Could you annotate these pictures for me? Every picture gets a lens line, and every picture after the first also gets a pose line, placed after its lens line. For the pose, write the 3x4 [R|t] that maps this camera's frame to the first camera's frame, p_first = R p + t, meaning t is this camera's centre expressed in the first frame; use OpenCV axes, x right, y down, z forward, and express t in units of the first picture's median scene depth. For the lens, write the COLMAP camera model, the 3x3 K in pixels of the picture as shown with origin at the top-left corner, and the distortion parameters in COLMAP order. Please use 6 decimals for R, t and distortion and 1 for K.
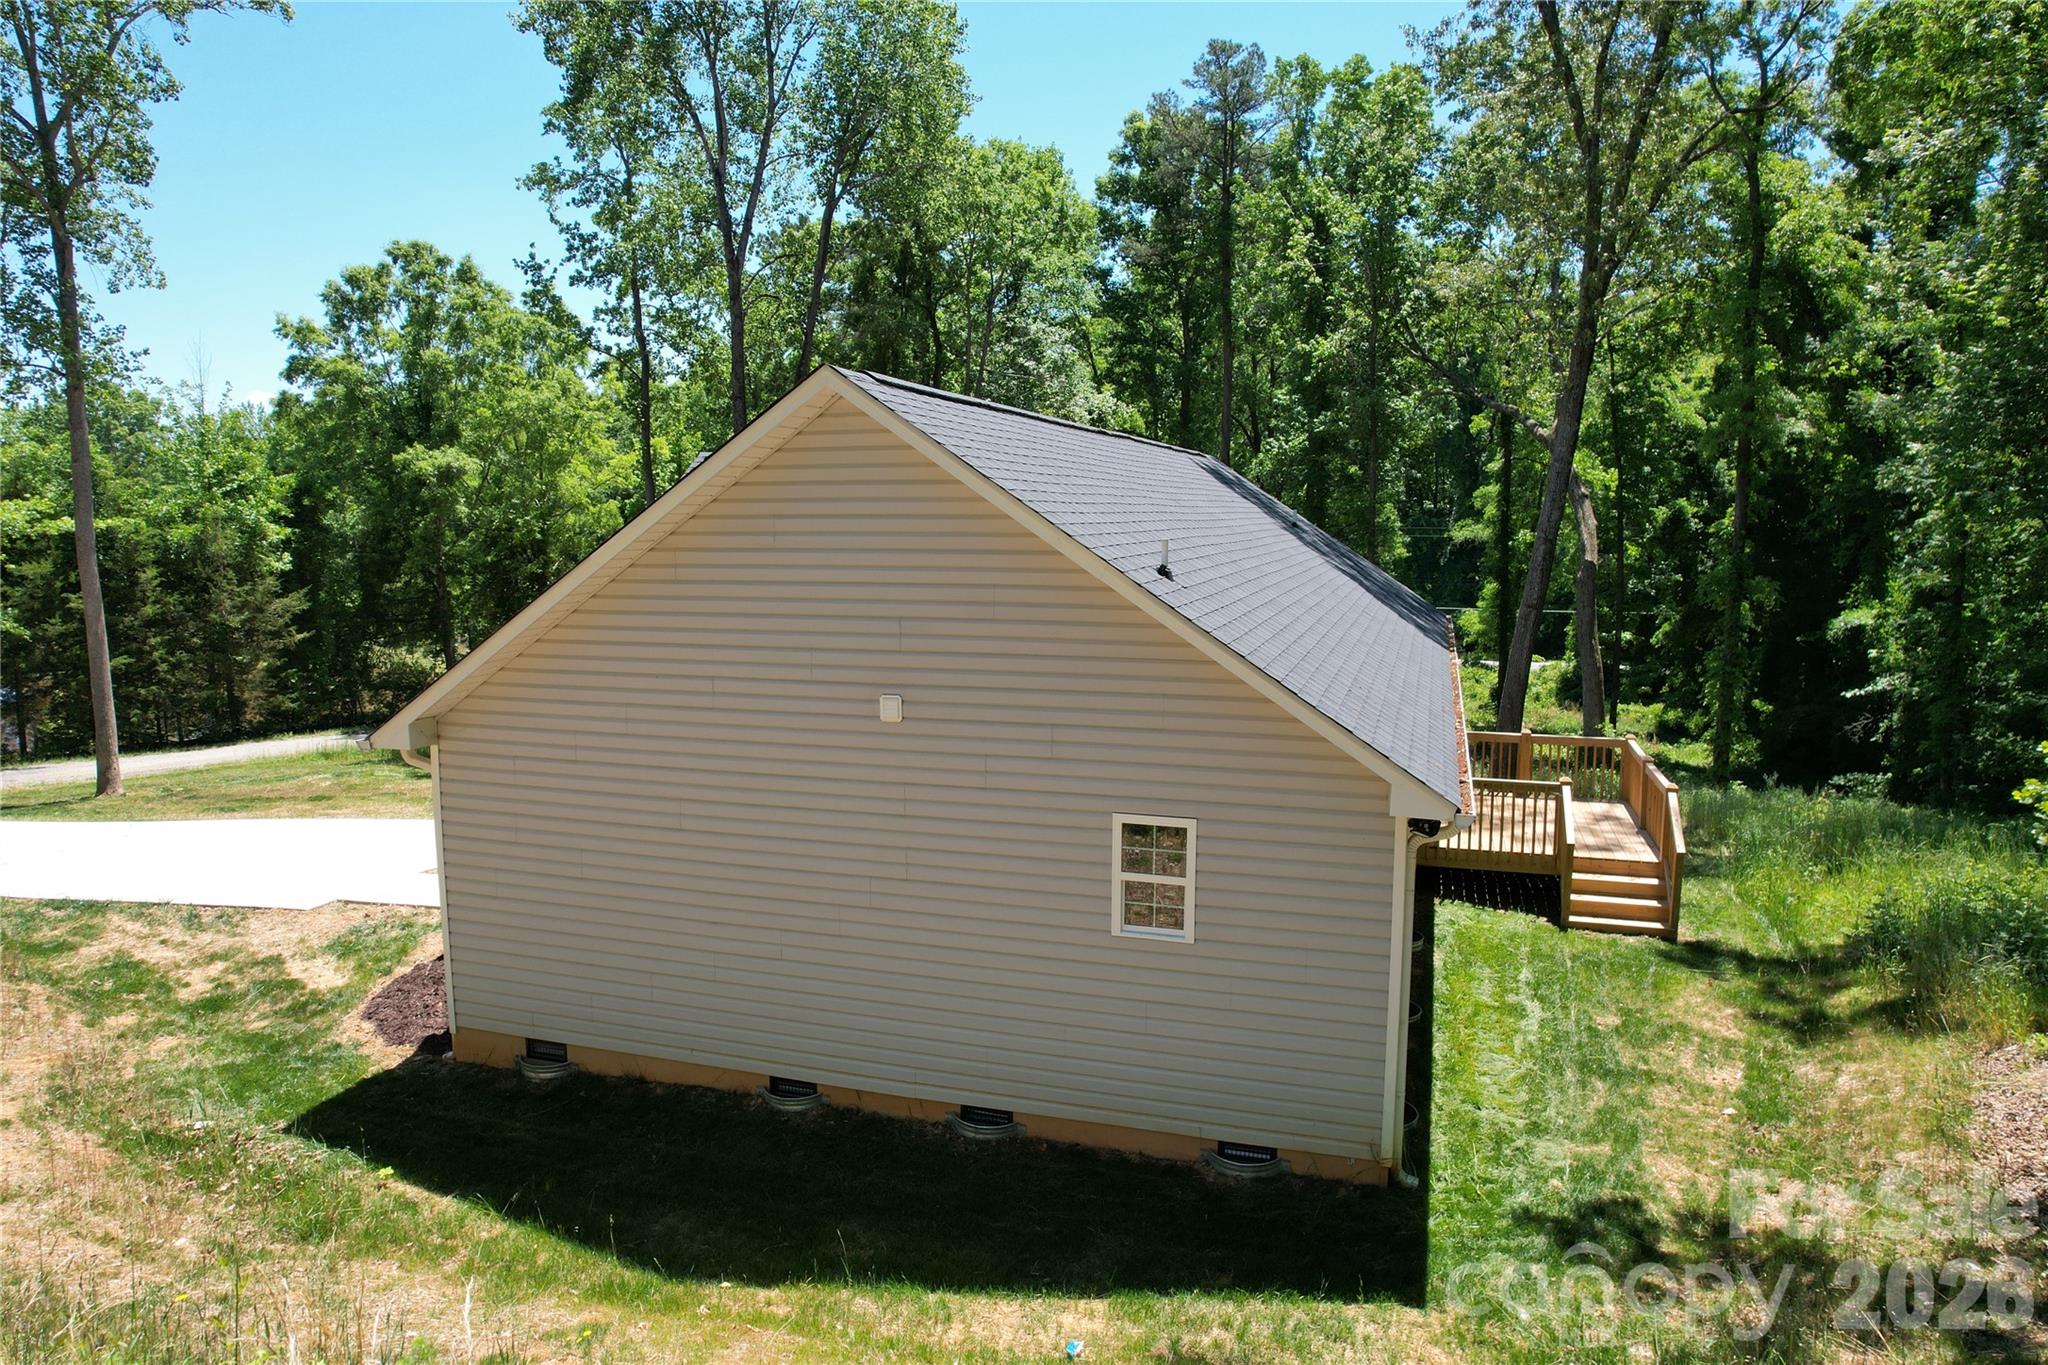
lens RADIAL K [[1316.9, 0, 1024.0], [0, 1316.9, 682.5], [0, 0, 1]] dist [-0.099056, 0.093633]
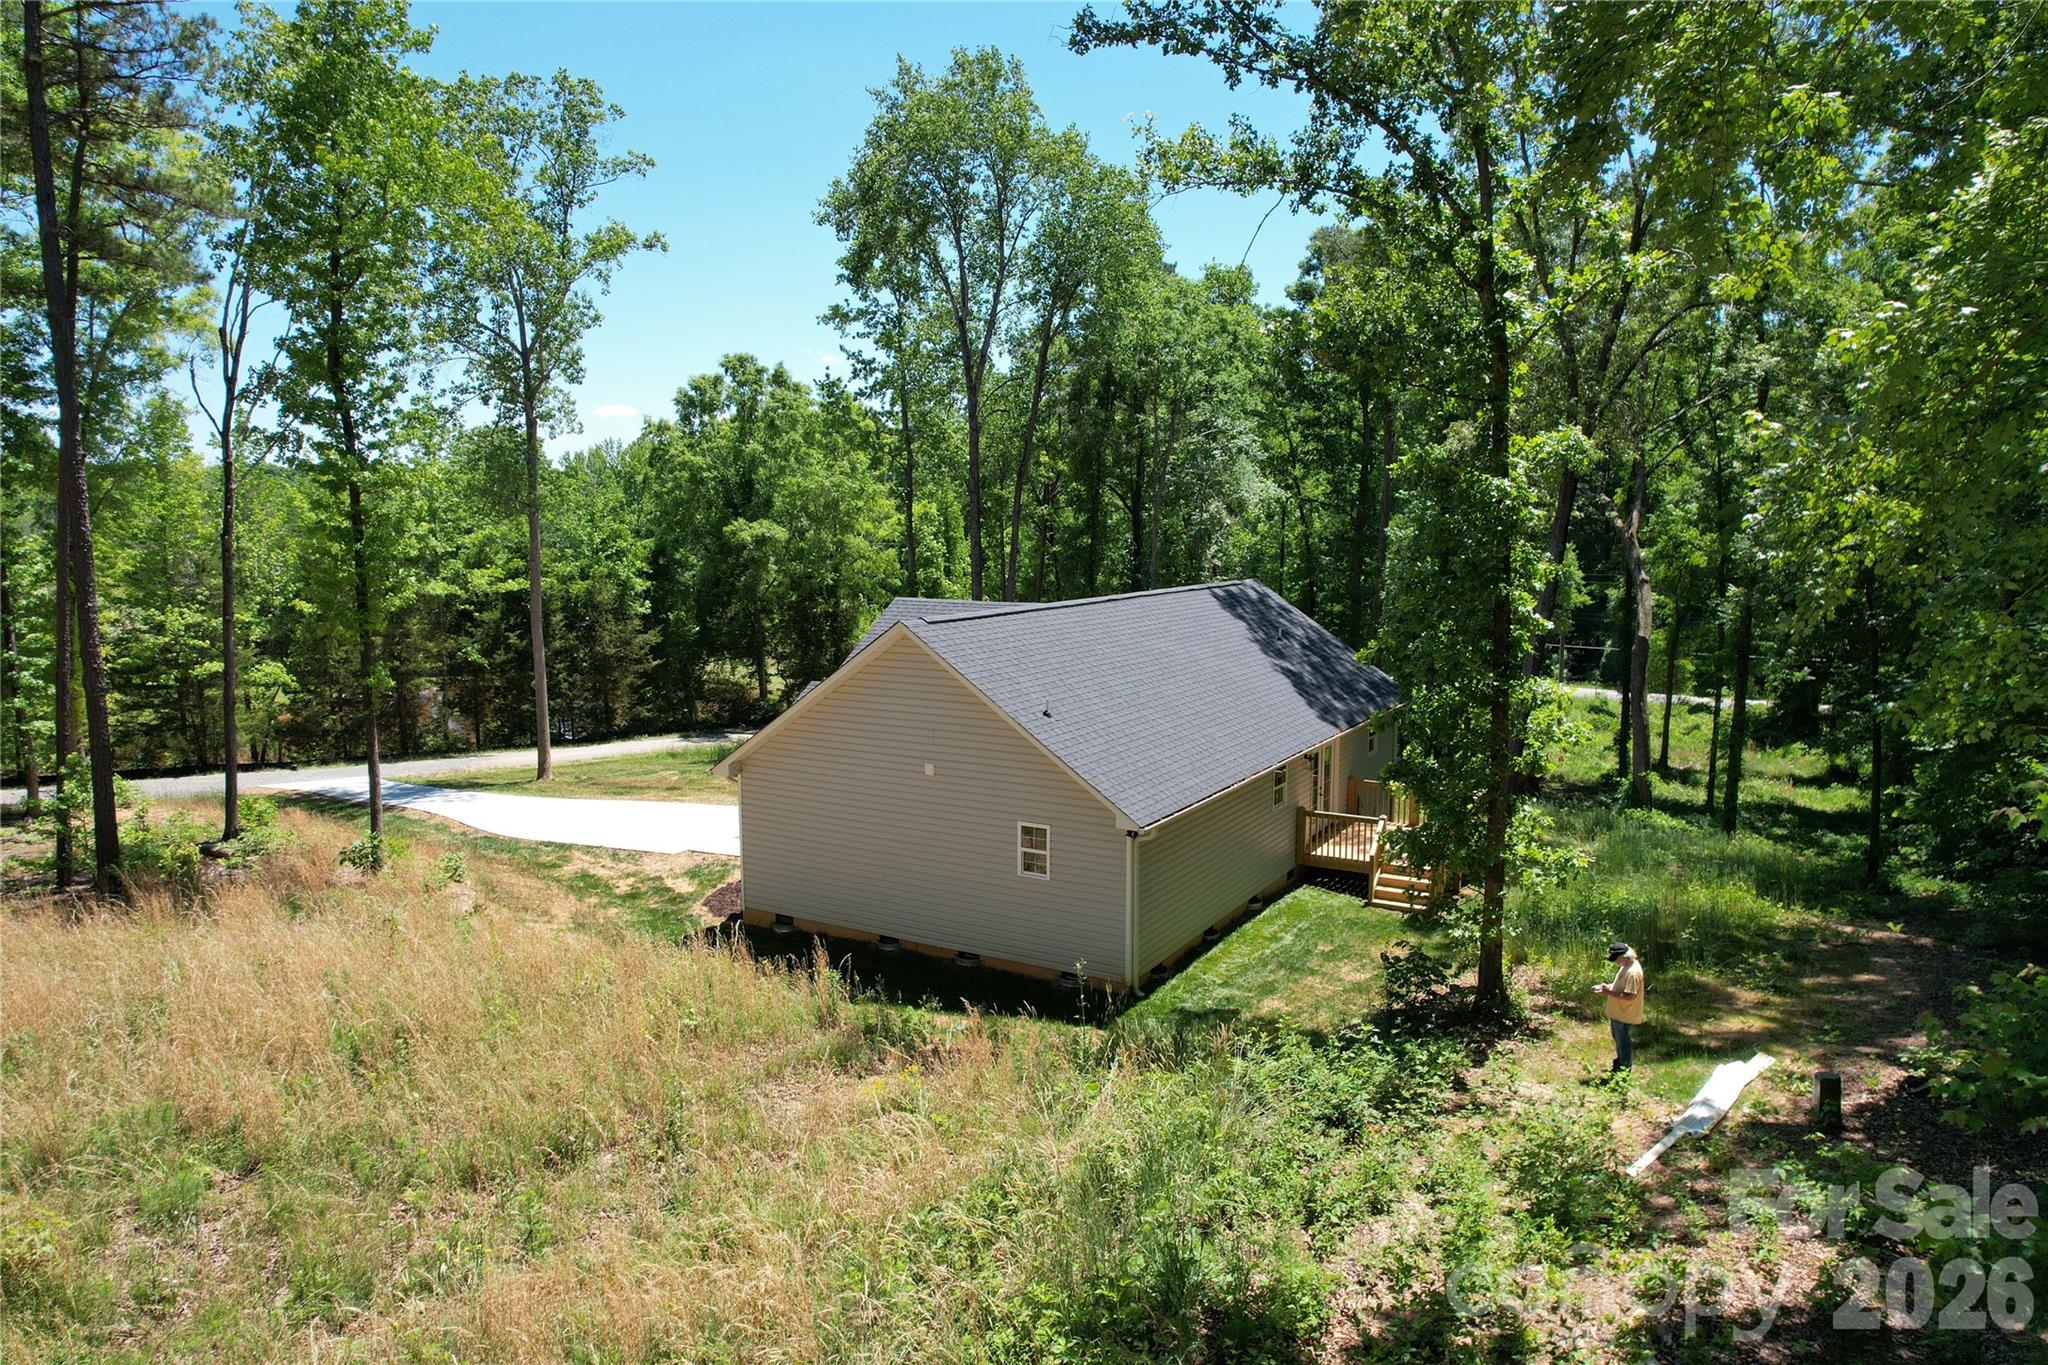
lens RADIAL K [[1306.1, 0, 1024.0], [0, 1306.1, 682.5], [0, 0, 1]] dist [-0.090105, 0.078358]
pose [[0.974943, 0.027009, -0.220808, 0.121776], [-0.027535, 0.999621, 0.000698, -0.030204], [0.220743, 0.005400, 0.975317, -0.254910]]
